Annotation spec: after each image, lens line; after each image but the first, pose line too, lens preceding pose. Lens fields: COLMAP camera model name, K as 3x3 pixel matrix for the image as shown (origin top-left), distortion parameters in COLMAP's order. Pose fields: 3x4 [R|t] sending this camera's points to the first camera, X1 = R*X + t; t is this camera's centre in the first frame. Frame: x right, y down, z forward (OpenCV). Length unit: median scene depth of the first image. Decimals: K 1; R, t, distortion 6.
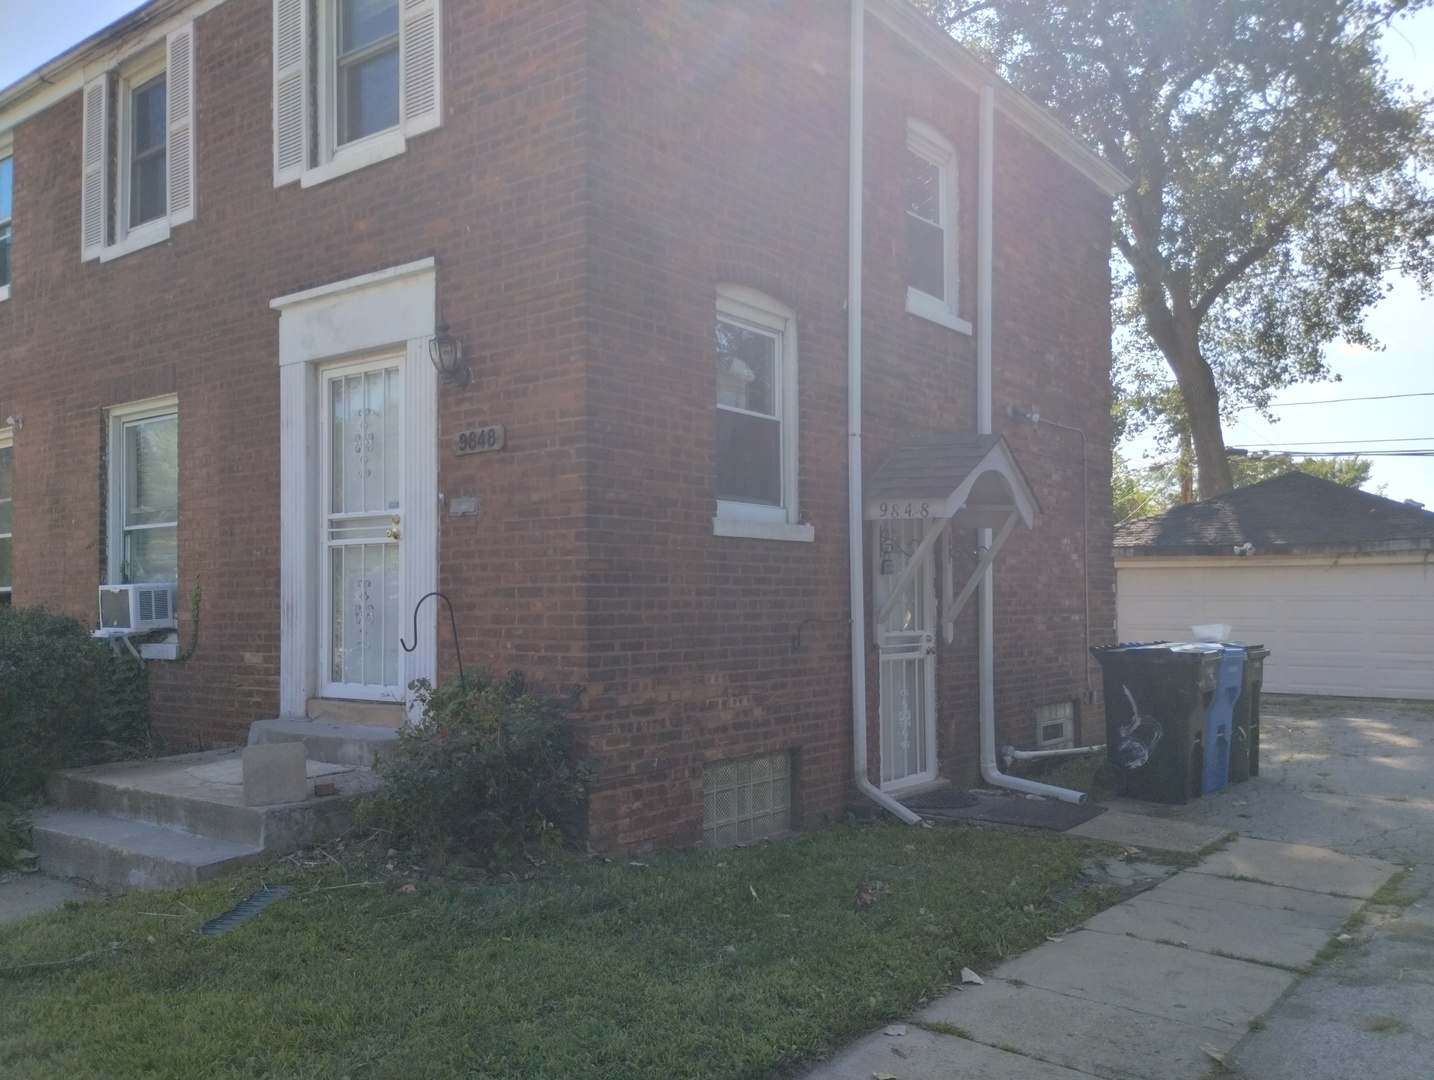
lens RADIAL K [[1171.7, 0, 675.9], [0, 1171.7, 540.1], [0, 0, 1]] dist [0.137010, -0.179516]
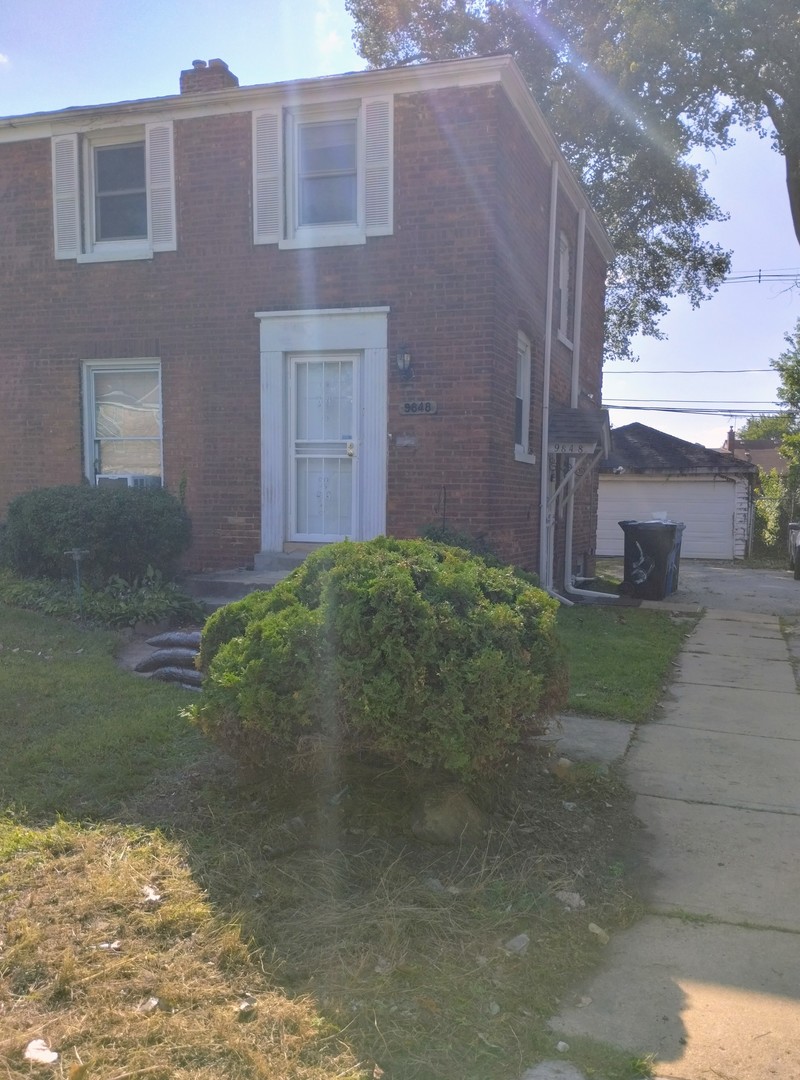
lens RADIAL K [[996.4, 0, 401.2], [0, 996.4, 562.9], [0, 0, 1]] dist [0.093531, -0.138718]
pose [[0.939863, -0.000695, 0.341550, -0.651270], [-0.038430, 0.993433, 0.107772, -0.006007], [-0.339382, -0.114417, 0.933664, -0.479278]]
